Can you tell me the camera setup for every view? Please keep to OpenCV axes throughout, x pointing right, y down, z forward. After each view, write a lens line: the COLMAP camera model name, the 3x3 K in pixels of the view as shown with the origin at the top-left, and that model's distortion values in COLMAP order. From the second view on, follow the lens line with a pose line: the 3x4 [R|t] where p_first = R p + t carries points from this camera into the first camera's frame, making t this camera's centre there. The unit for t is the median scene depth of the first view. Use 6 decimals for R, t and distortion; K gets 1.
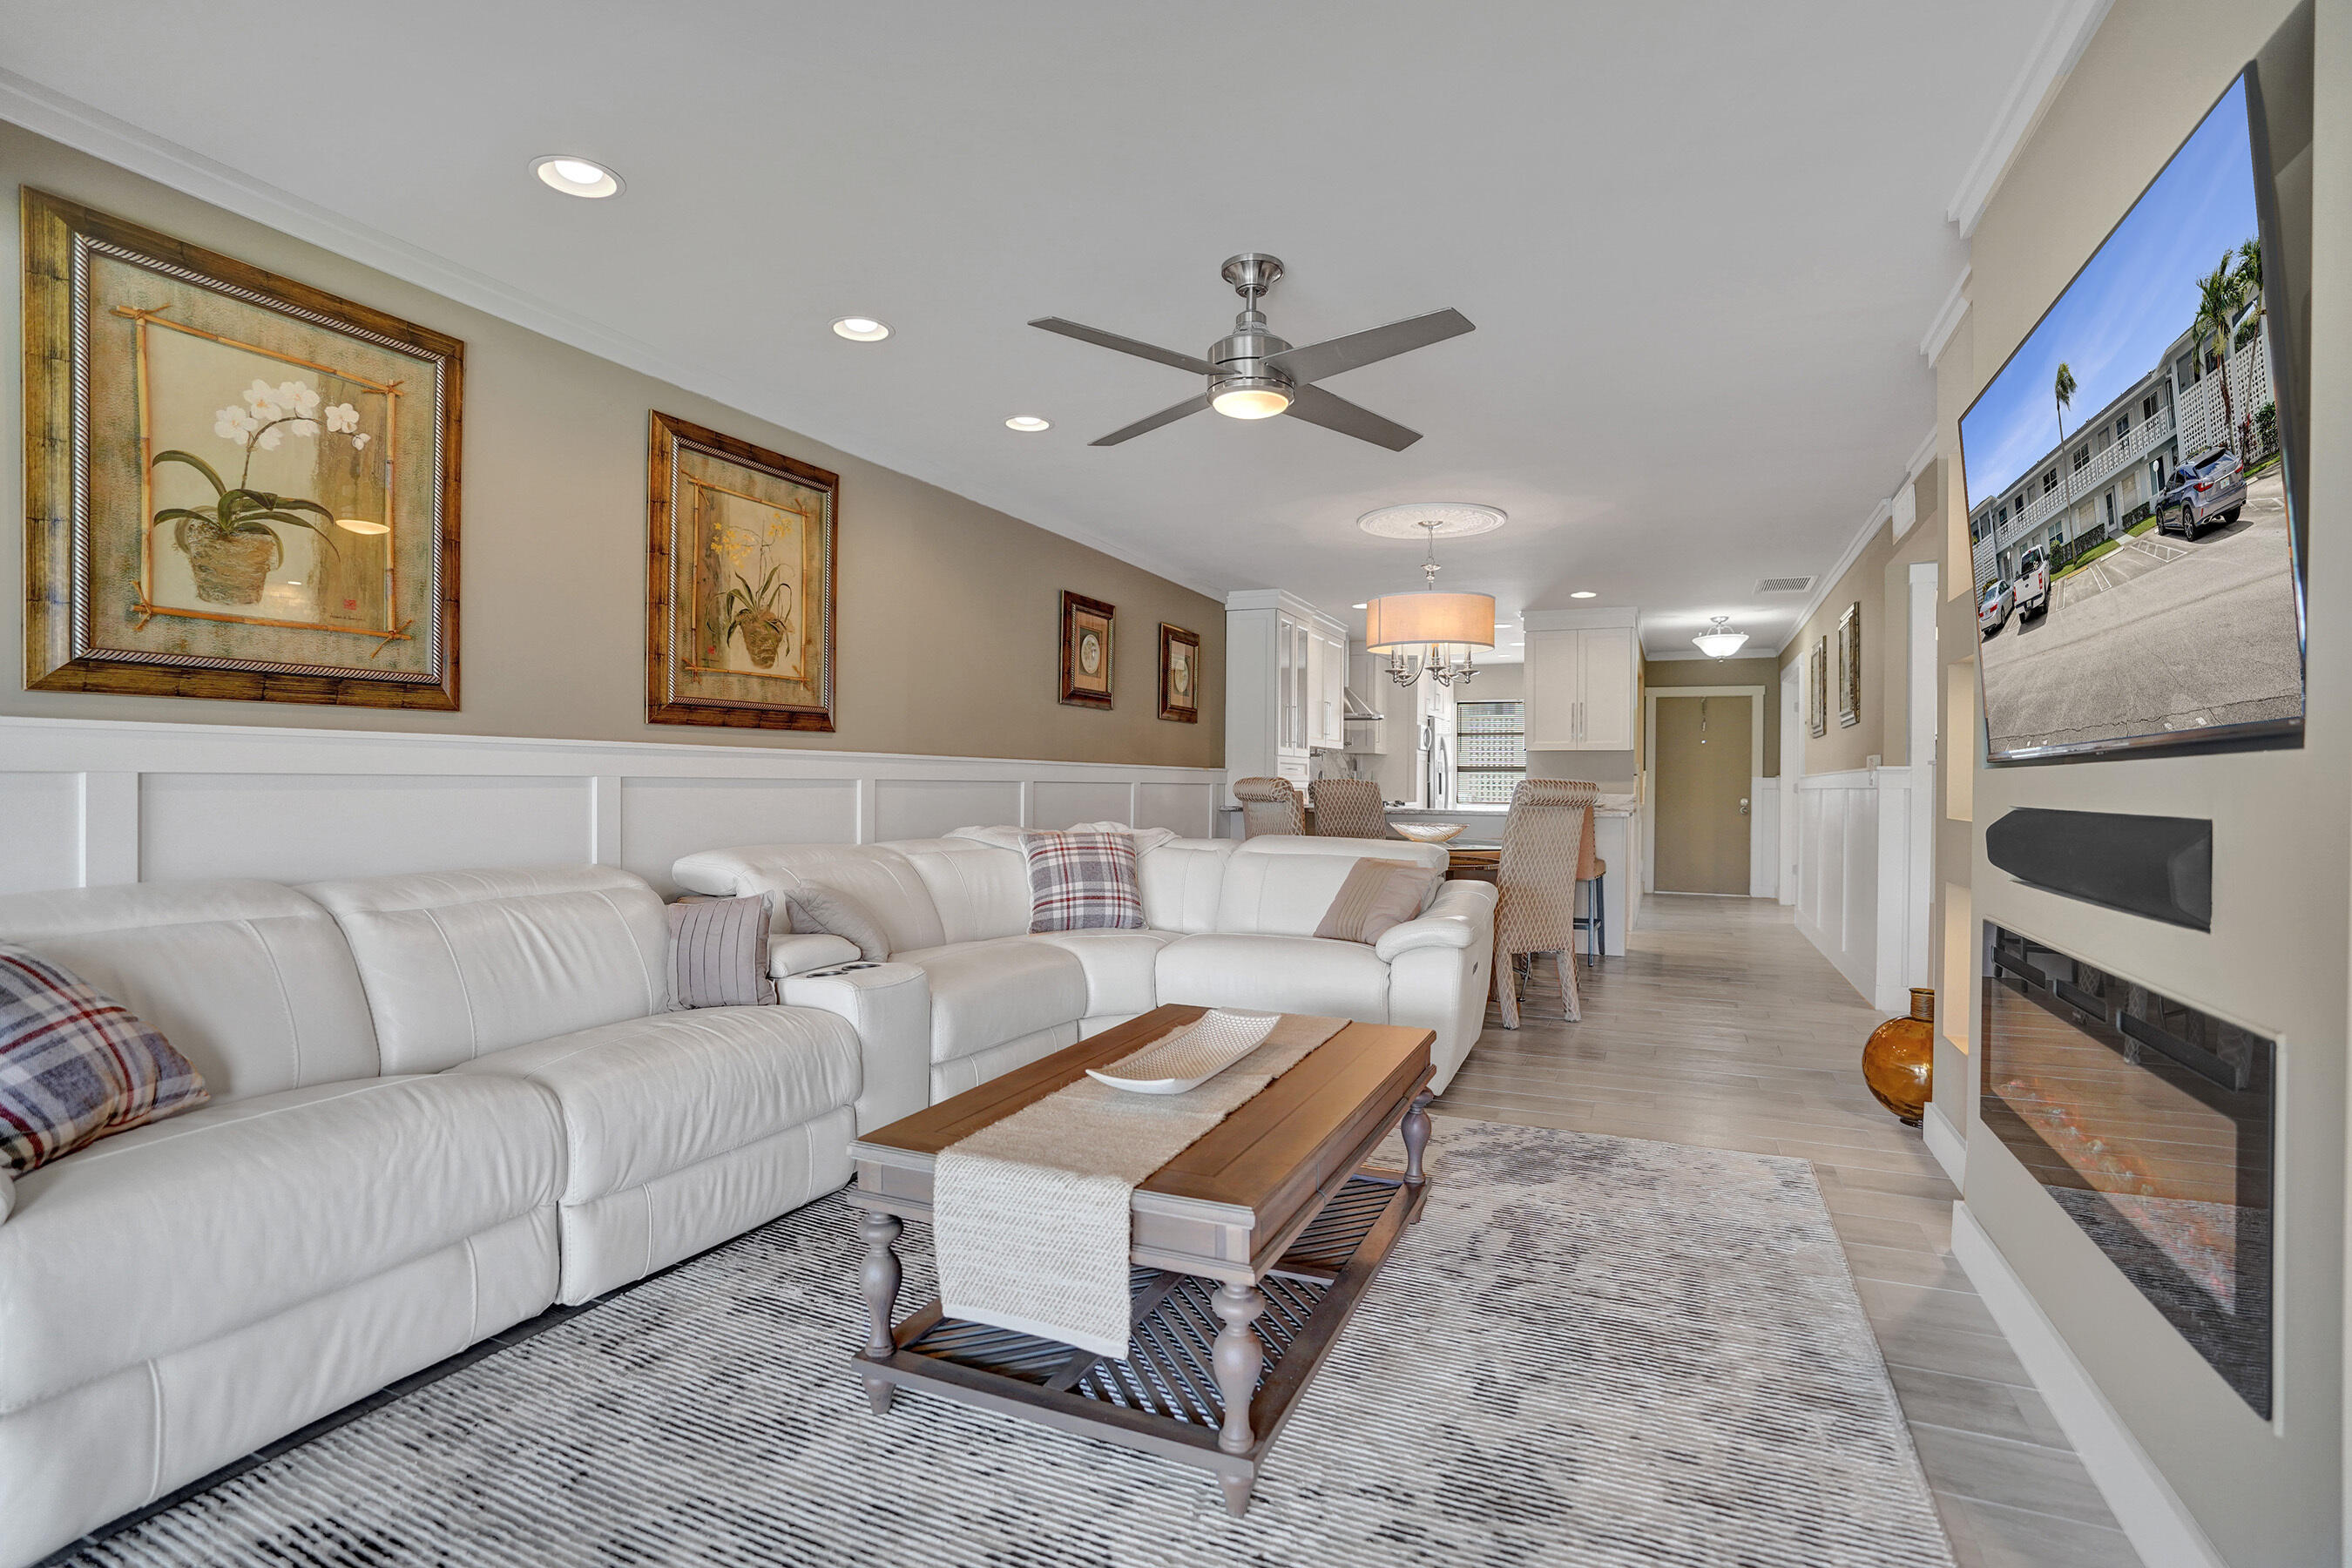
lens RADIAL K [[1156.3, 0, 1151.9], [0, 1156.3, 794.5], [0, 0, 1]] dist [-0.078157, 0.040182]
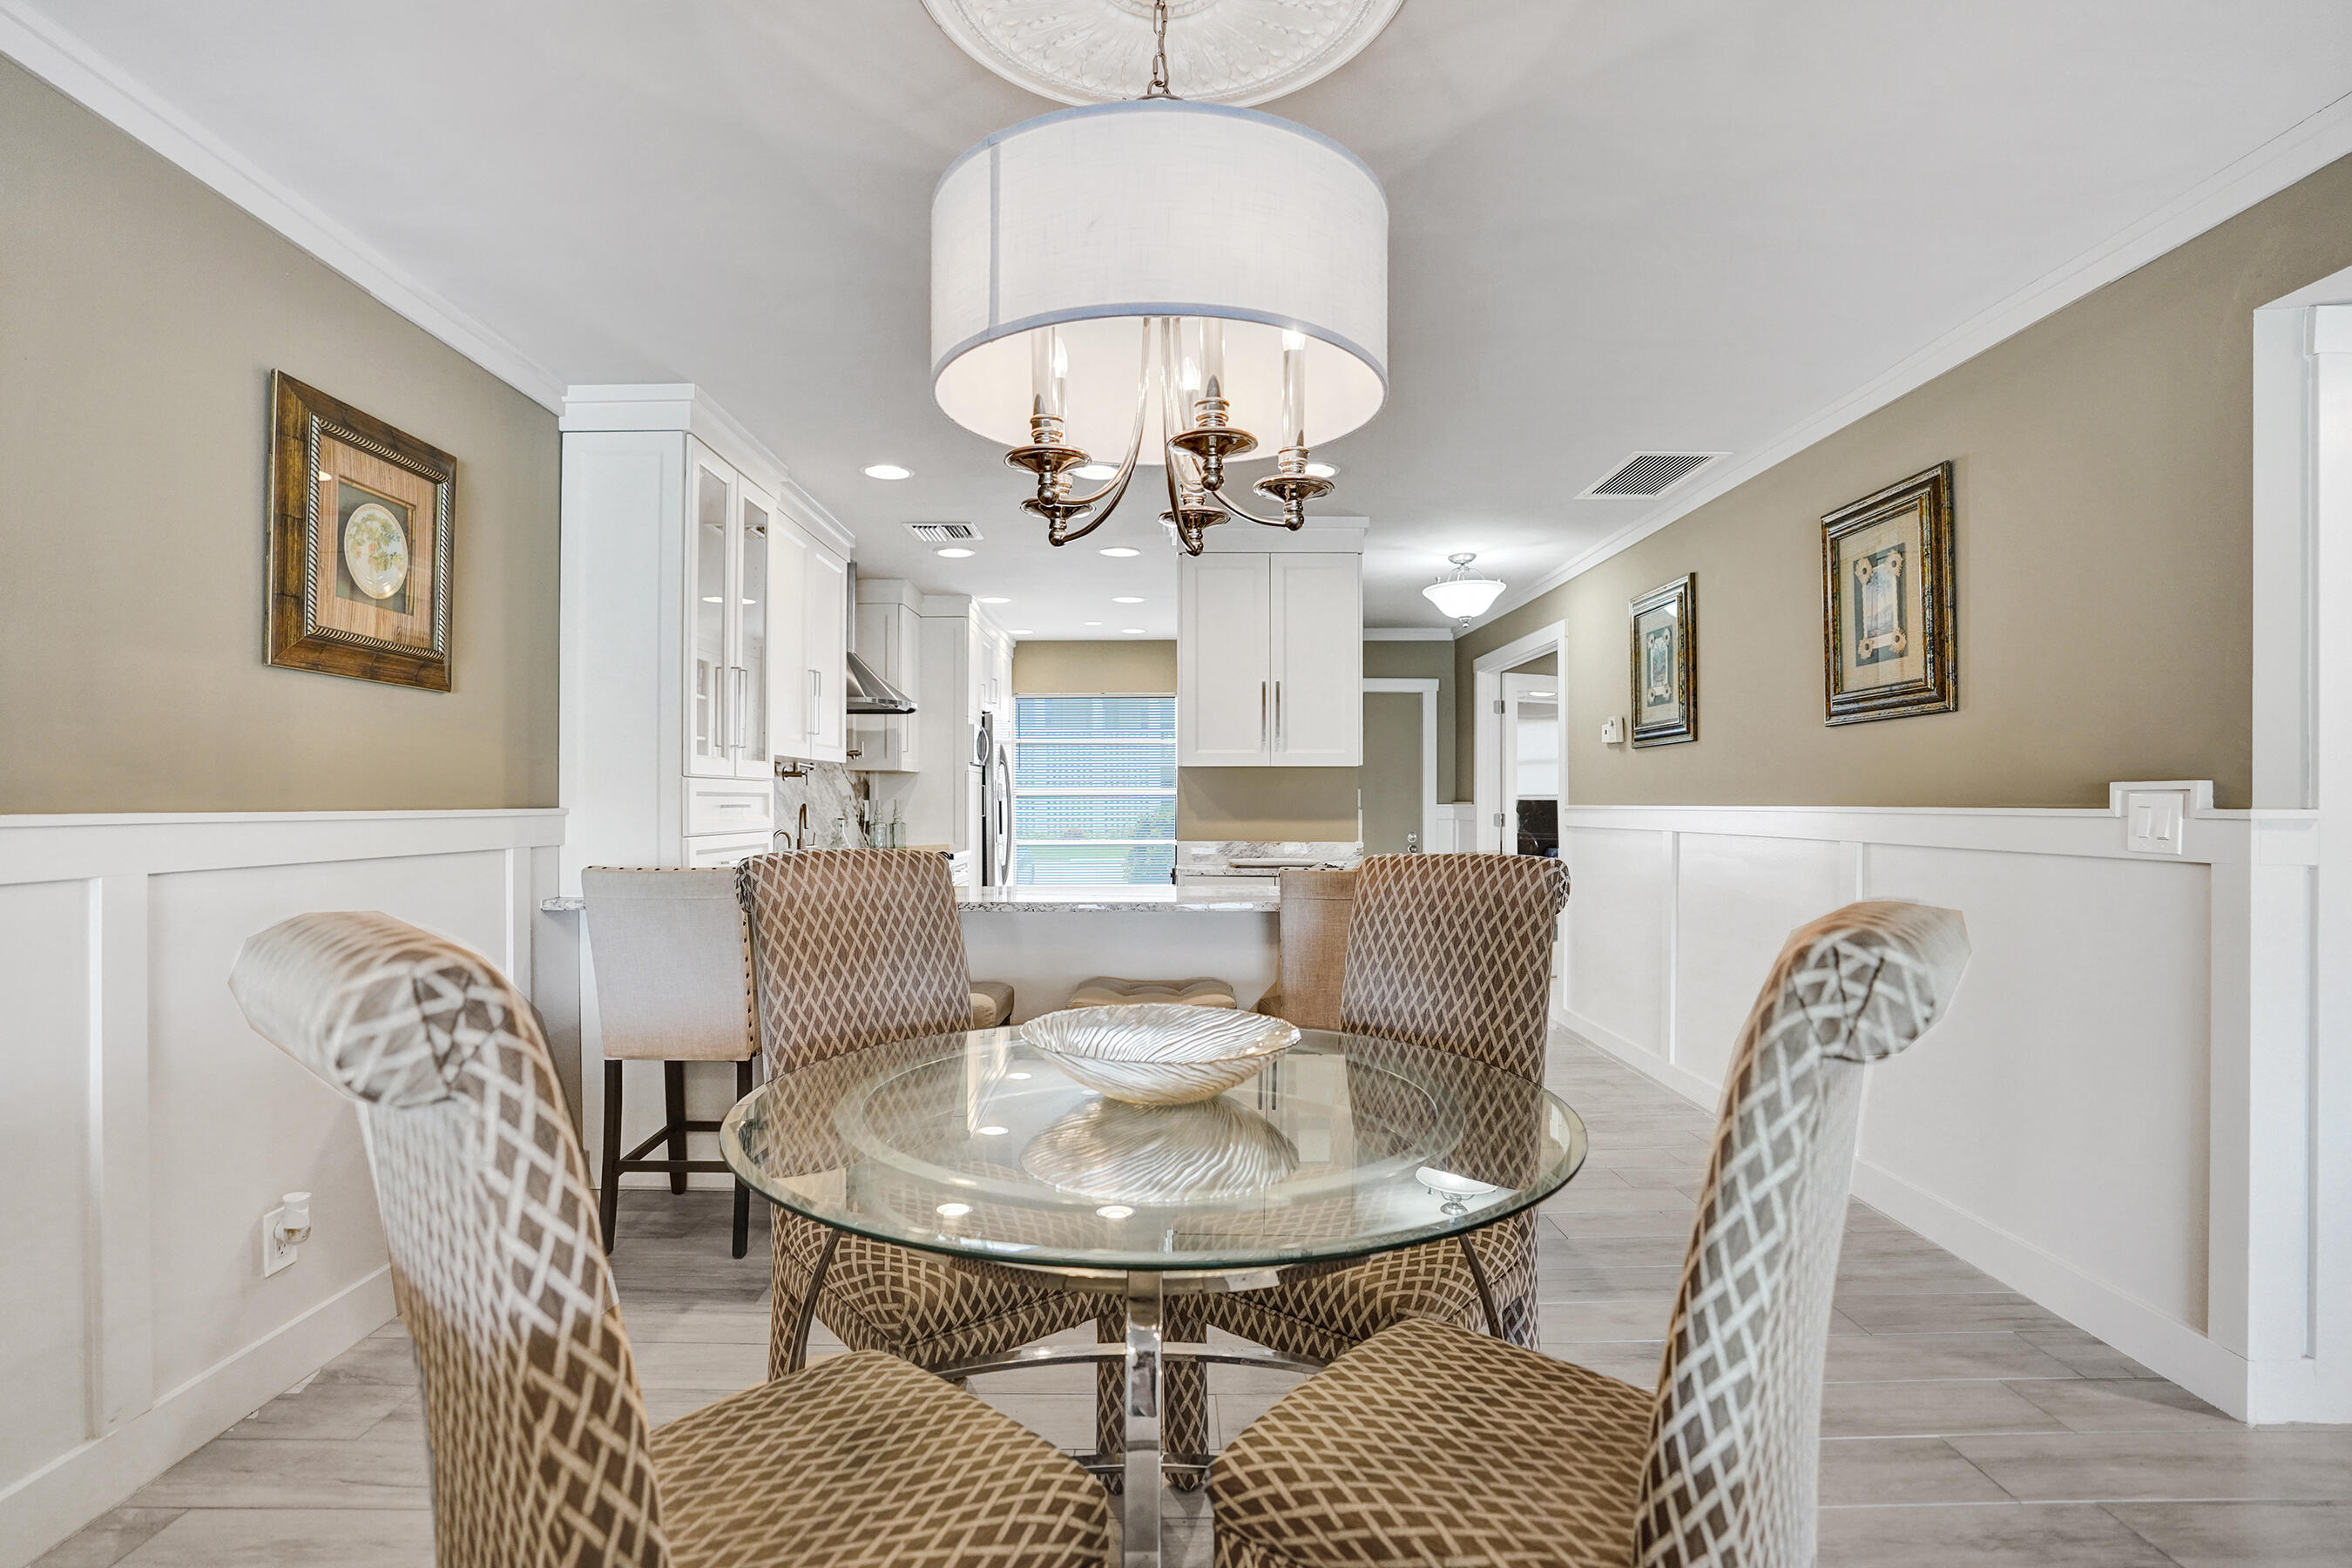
lens RADIAL K [[1156.3, 0, 1151.9], [0, 1156.3, 794.5], [0, 0, 1]] dist [-0.078157, 0.040182]
pose [[0.912231, -0.004831, 0.409649, 0.278599], [0.010716, 0.999870, -0.012073, -0.060577], [-0.409537, 0.015403, 0.912163, 1.652080]]
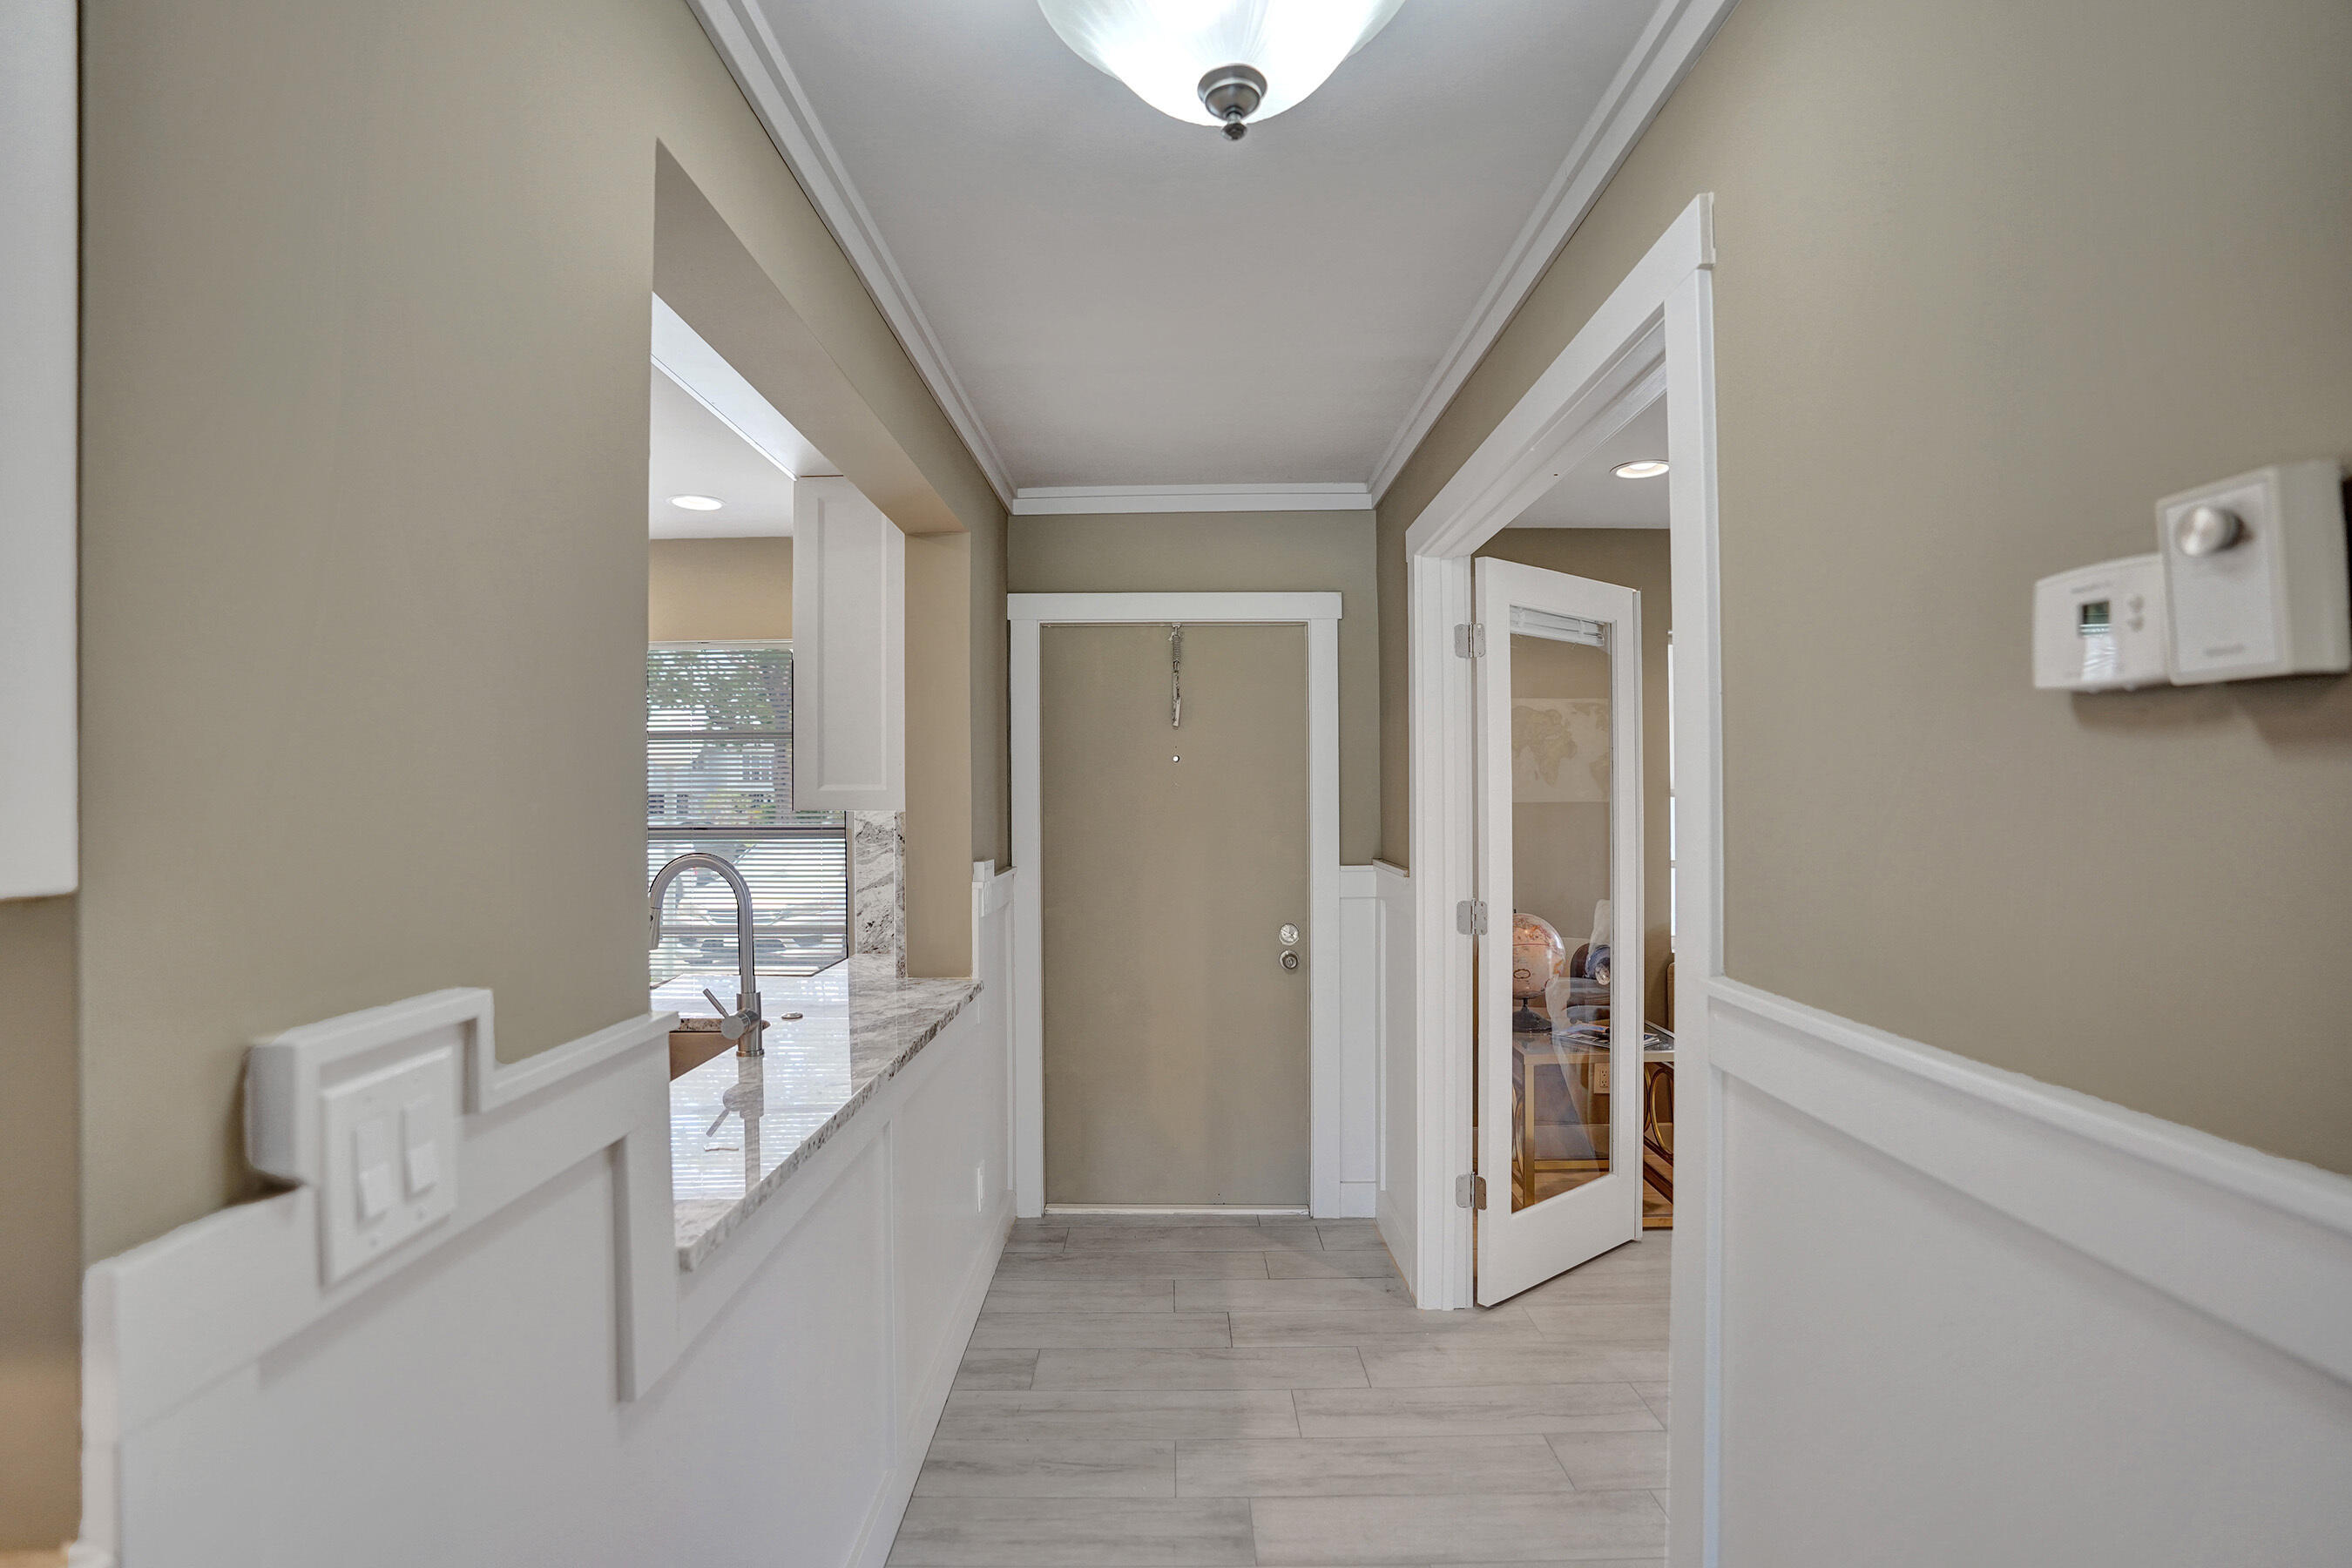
lens RADIAL K [[1108.4, 0, 1169.5], [0, 1108.4, 803.4], [0, 0, 1]] dist [-0.081105, 0.033850]
pose [[0.915904, -0.015977, 0.401080, 1.492049], [0.018337, 0.999830, -0.002046, -0.136890], [-0.400979, 0.009229, 0.916041, 2.979264]]
